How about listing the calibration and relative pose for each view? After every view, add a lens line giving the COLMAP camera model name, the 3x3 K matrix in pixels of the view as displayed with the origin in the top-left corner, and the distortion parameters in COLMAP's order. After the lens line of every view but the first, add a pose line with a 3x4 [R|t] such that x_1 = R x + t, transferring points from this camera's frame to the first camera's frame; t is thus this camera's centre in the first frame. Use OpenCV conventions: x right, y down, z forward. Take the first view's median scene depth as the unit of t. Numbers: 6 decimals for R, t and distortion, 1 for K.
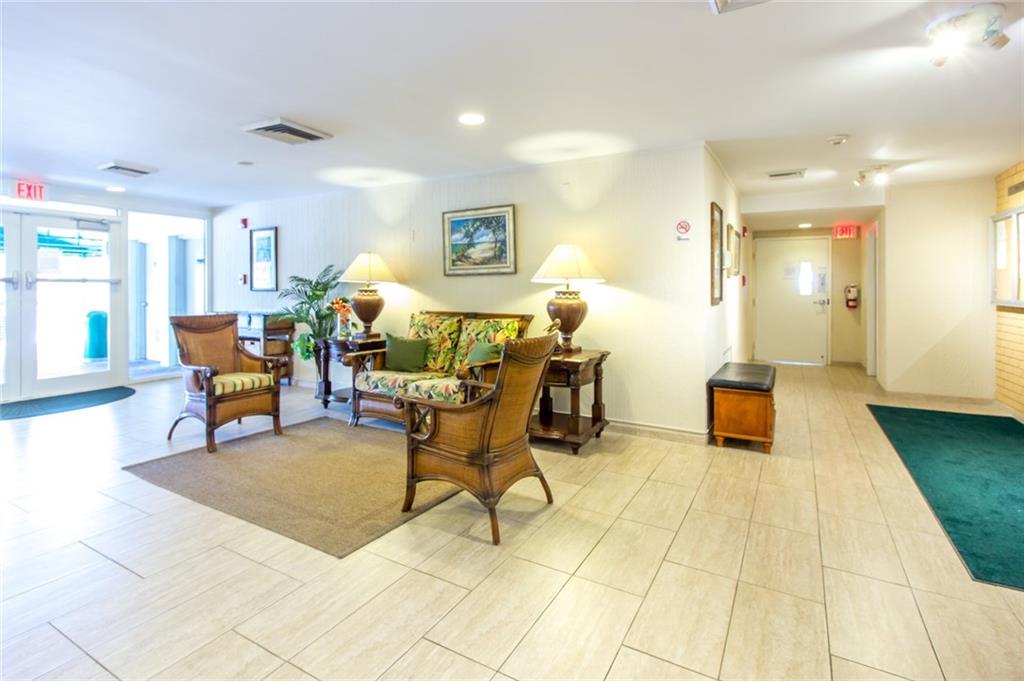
lens RADIAL K [[495.0, 0, 493.8], [0, 495.0, 329.7], [0, 0, 1]] dist [0.002582, 0.000592]
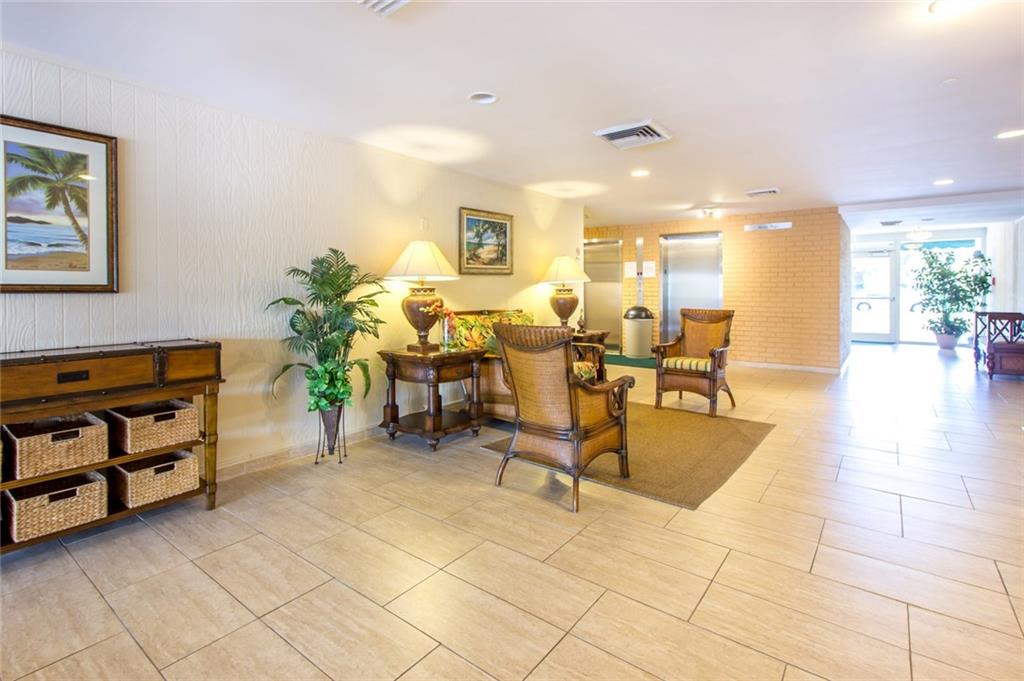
lens RADIAL K [[495.0, 0, 493.8], [0, 495.0, 329.7], [0, 0, 1]] dist [0.002582, 0.000592]
pose [[0.129775, -0.088332, 0.987601, -1.094949], [0.078892, 0.993786, 0.078519, -0.075112], [-0.988400, 0.067724, 0.135937, 0.853743]]
